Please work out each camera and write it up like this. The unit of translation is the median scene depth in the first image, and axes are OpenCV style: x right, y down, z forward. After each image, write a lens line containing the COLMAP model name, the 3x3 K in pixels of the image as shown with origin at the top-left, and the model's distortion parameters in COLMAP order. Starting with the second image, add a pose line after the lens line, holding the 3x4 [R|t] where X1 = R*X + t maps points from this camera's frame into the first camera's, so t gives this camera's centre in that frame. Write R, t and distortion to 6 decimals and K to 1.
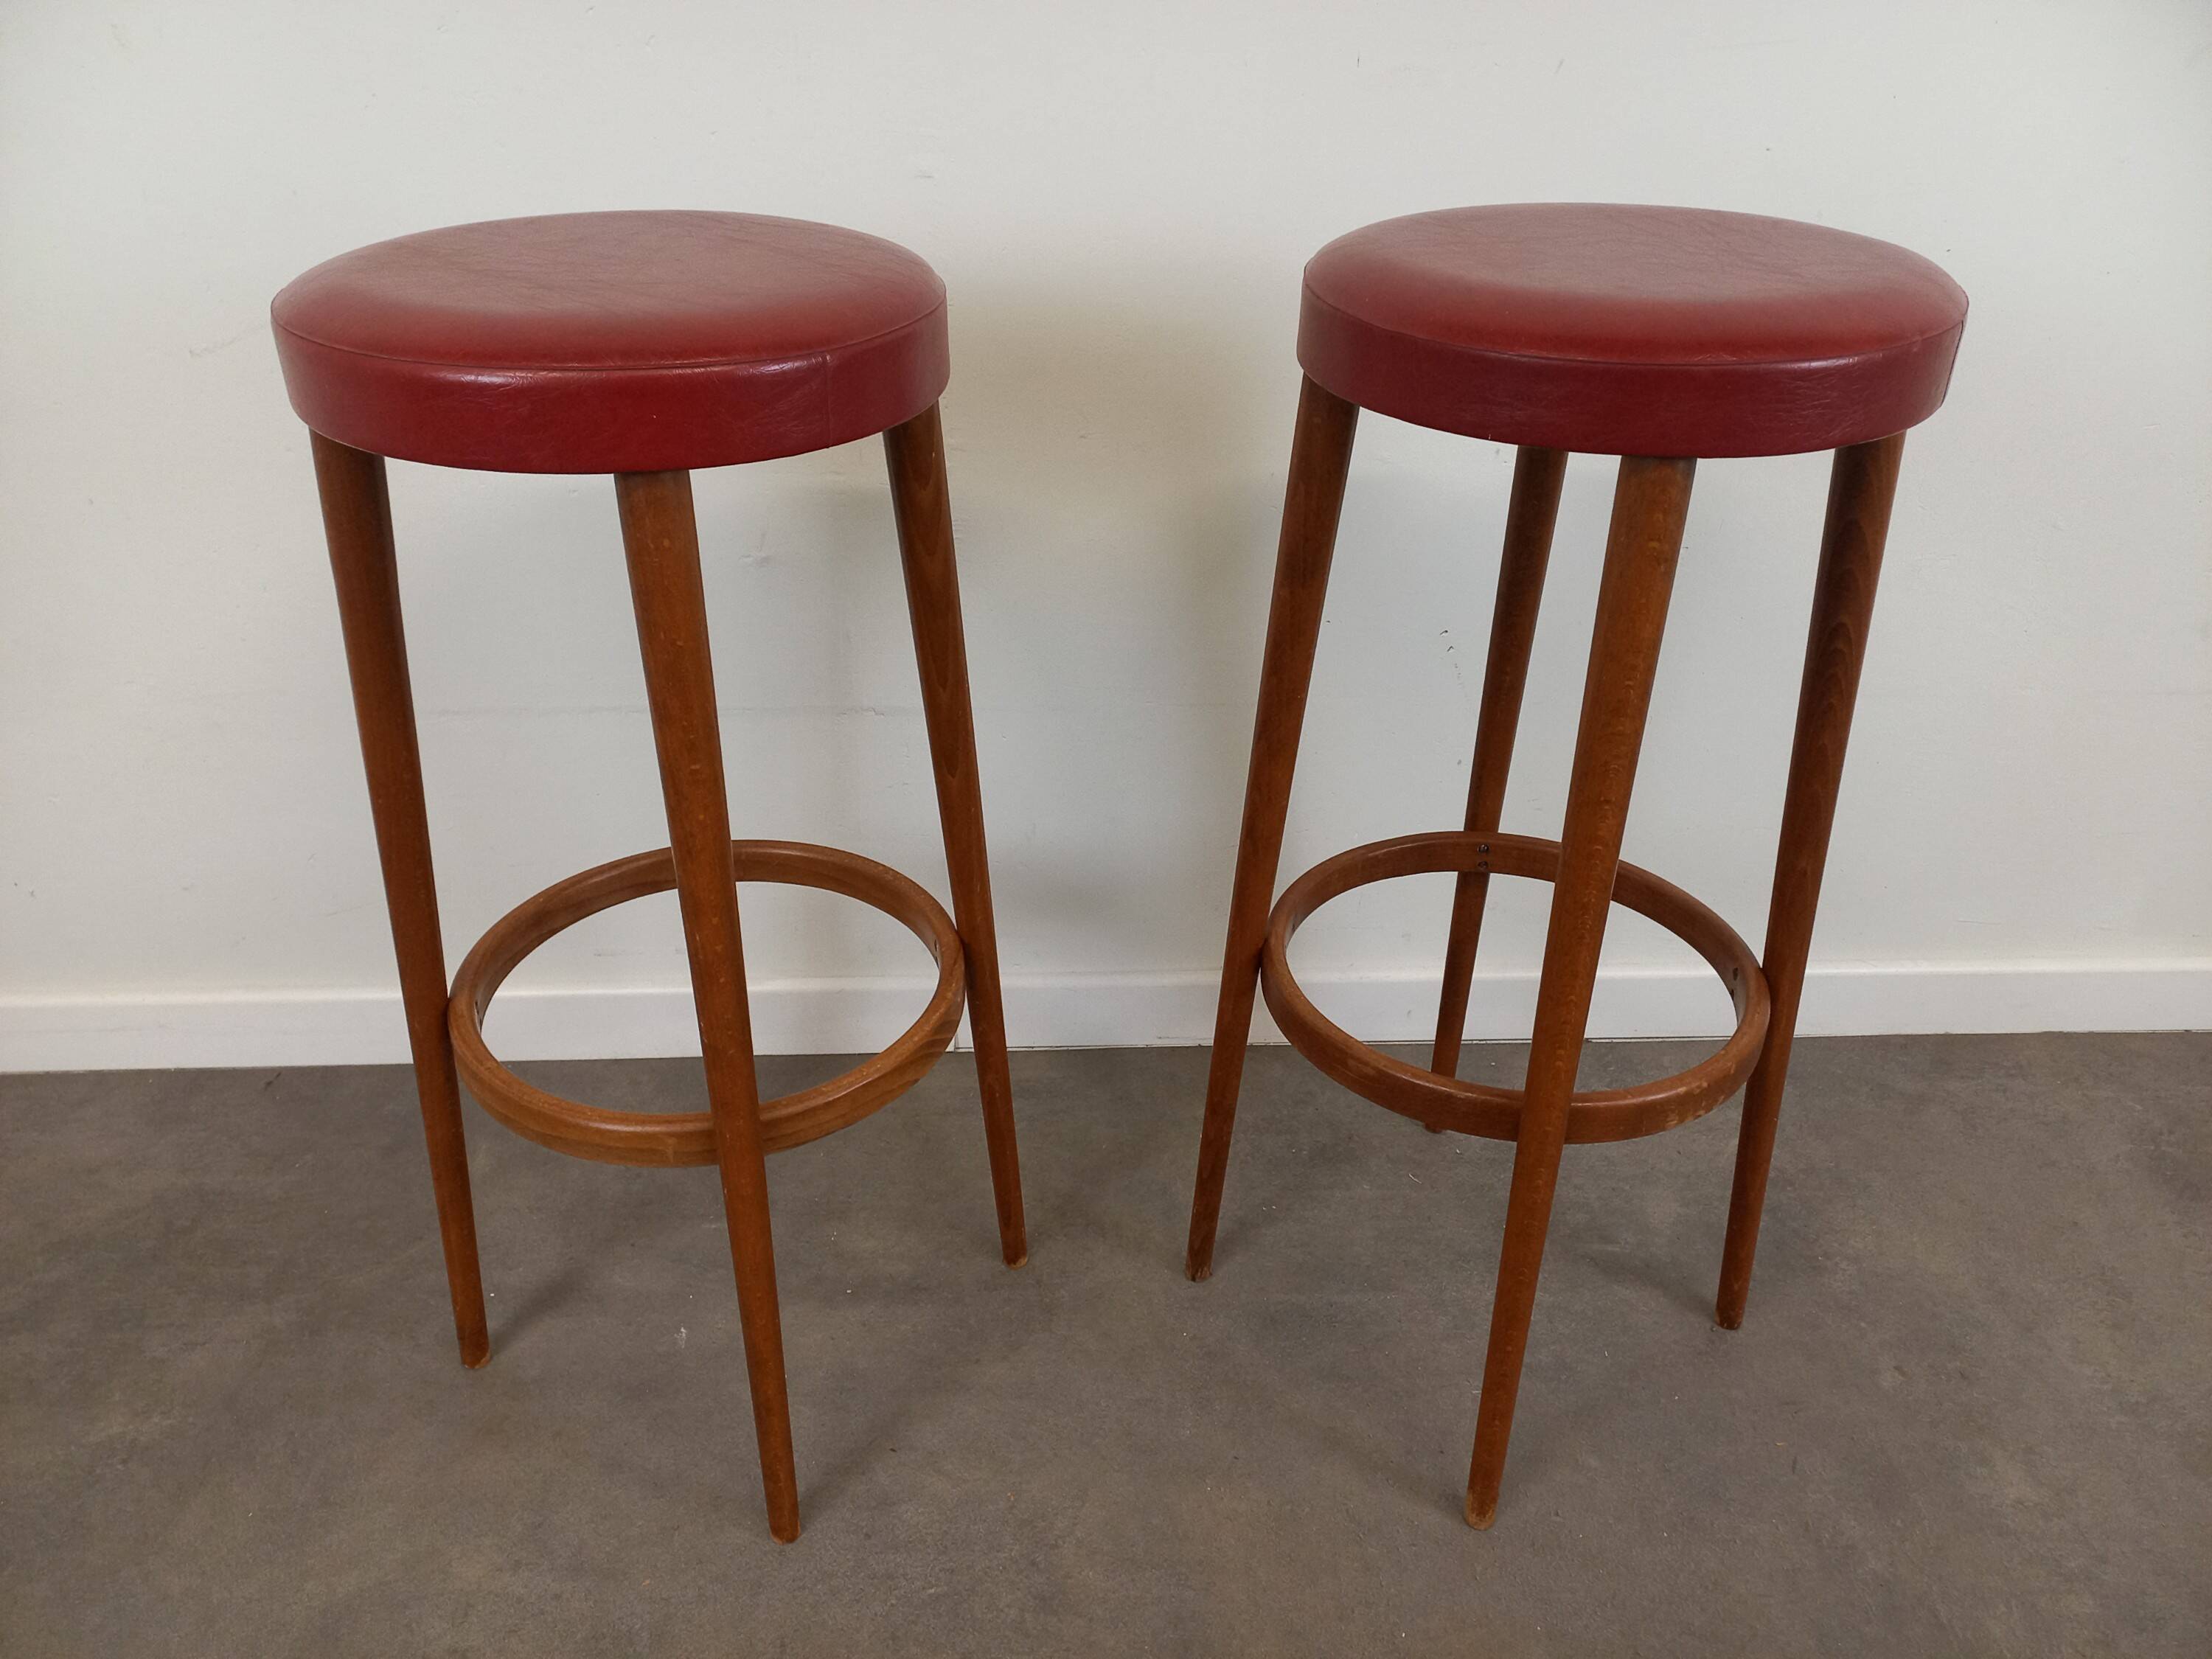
lens RADIAL K [[1600.7, 0, 1086.8], [0, 1600.7, 872.5], [0, 0, 1]] dist [0.060414, -0.043476]
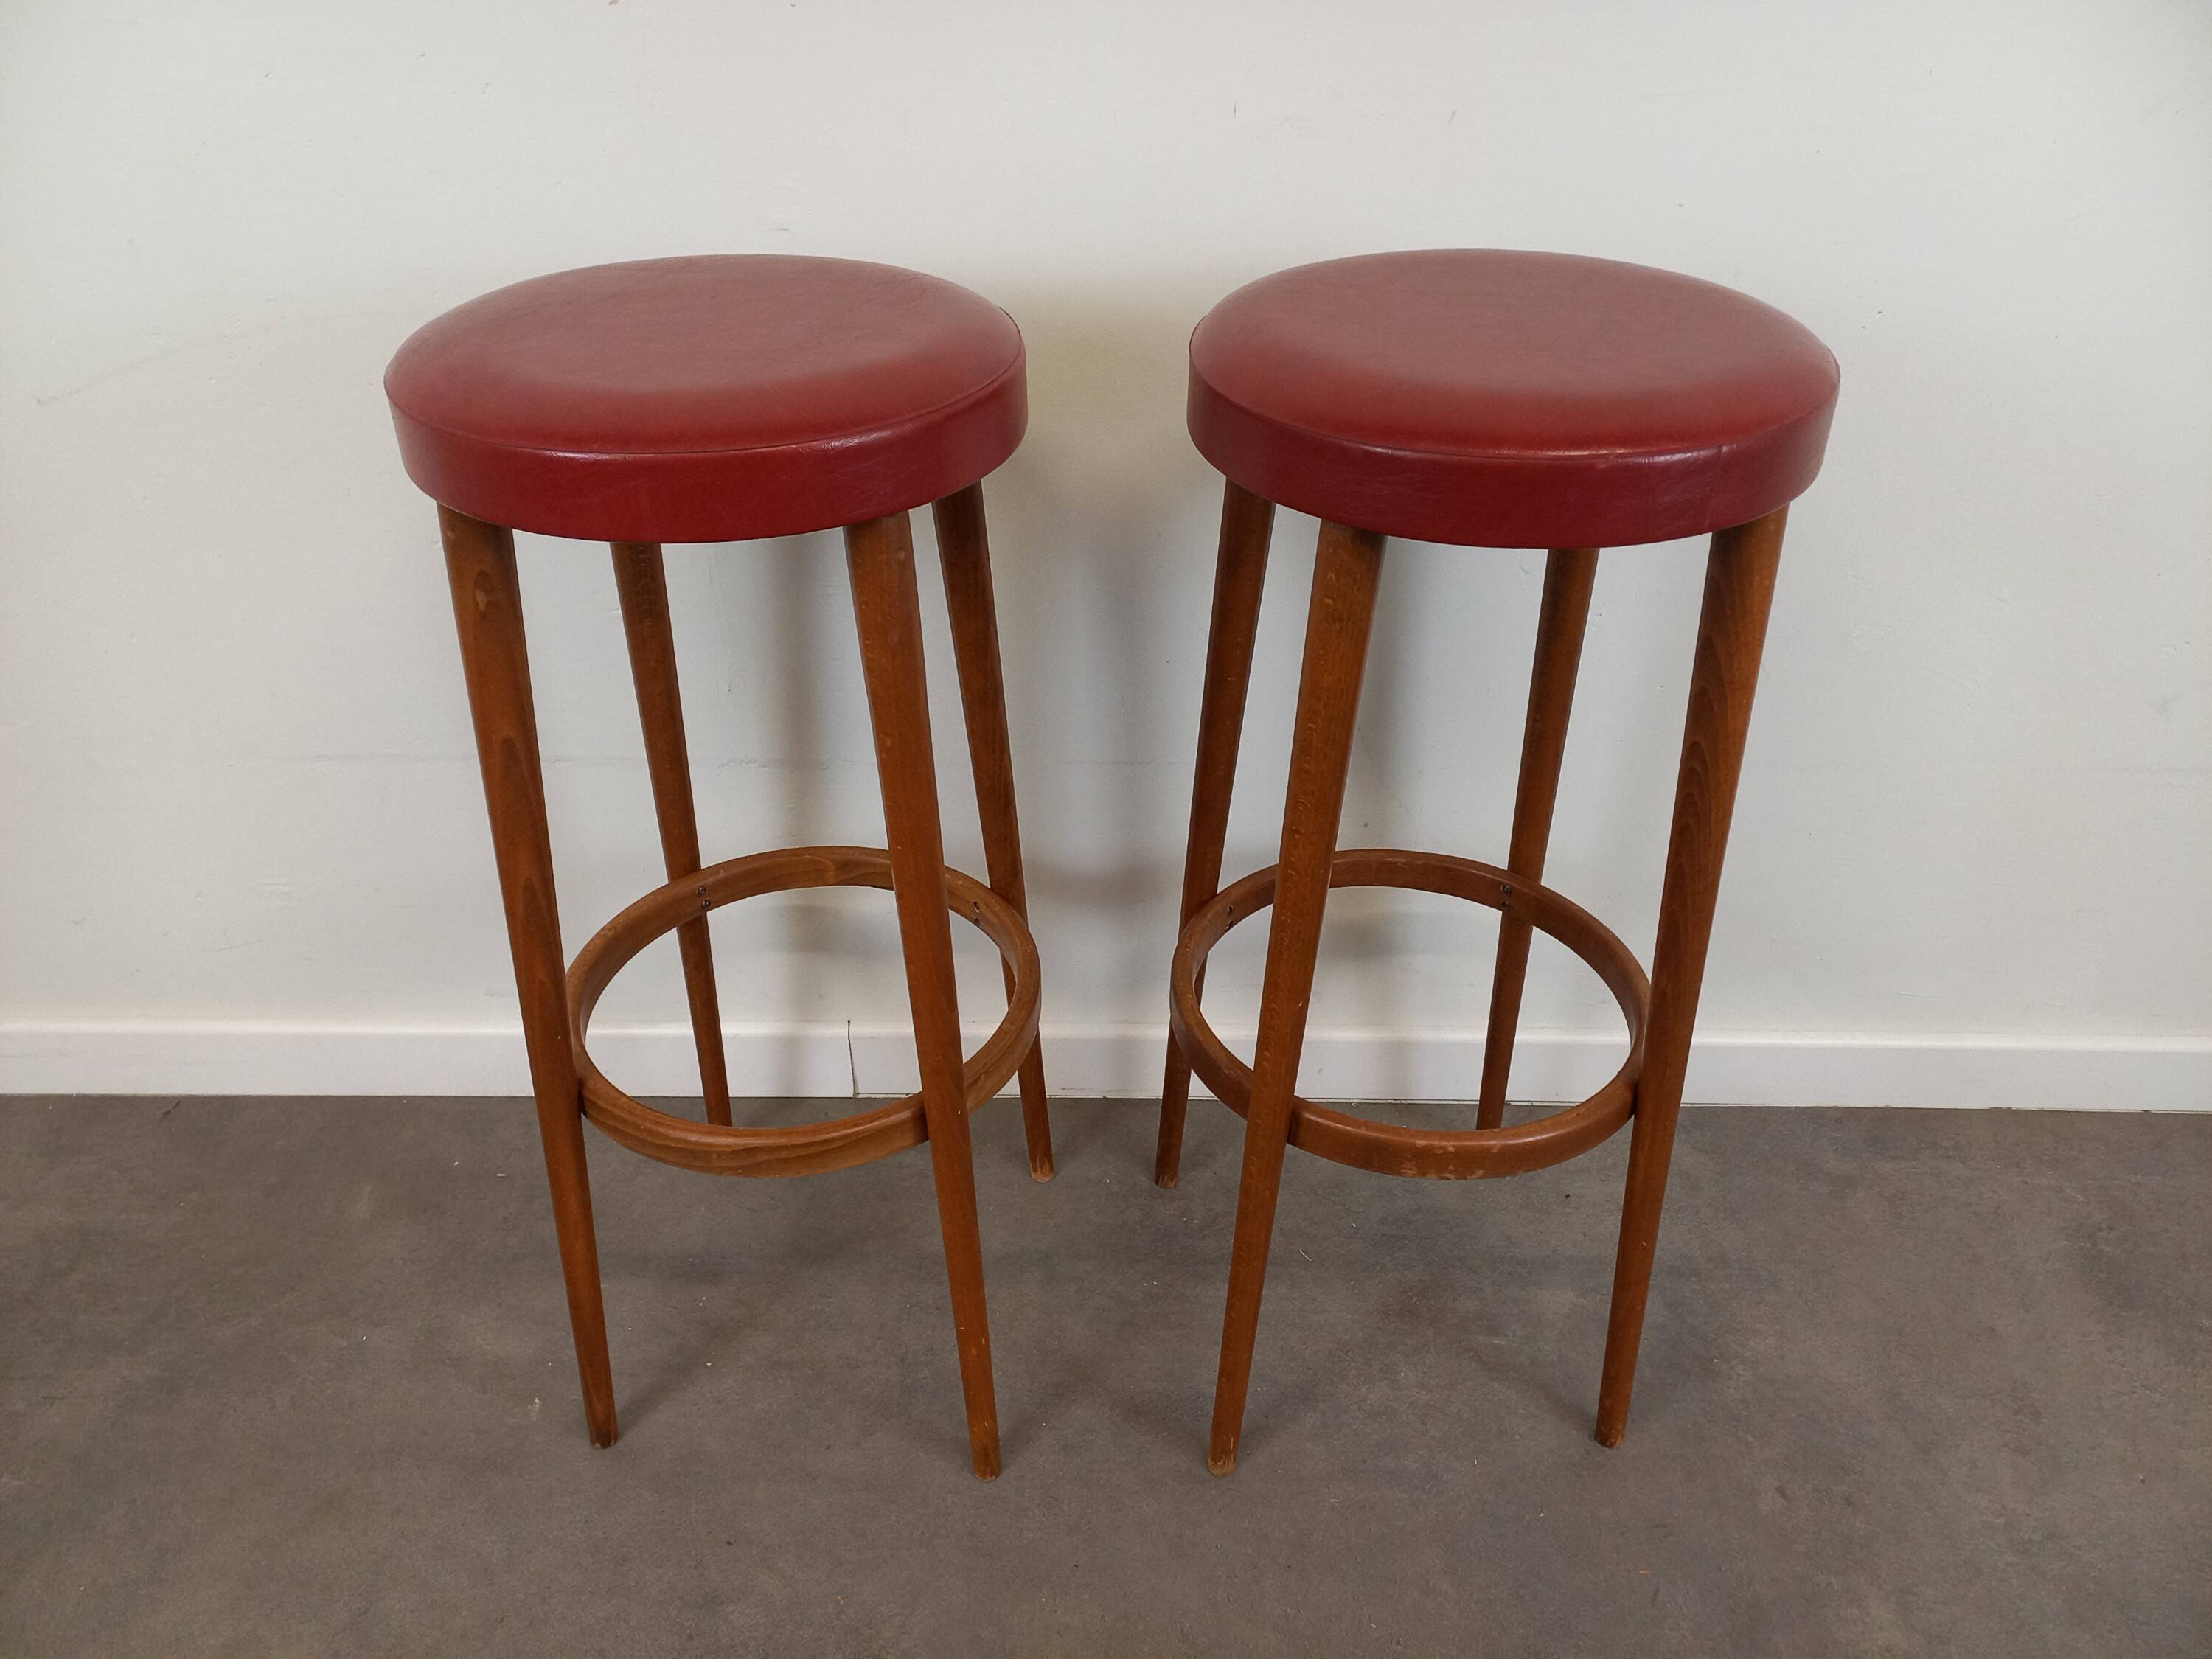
lens RADIAL K [[1600.7, 0, 1080.2], [0, 1600.7, 857.4], [0, 0, 1]] dist [0.060414, -0.043476]
pose [[0.998796, 0.022804, -0.043426, 0.118324], [-0.021049, 0.998960, 0.040455, -0.096493], [0.044304, -0.039492, 0.998237, 0.039260]]
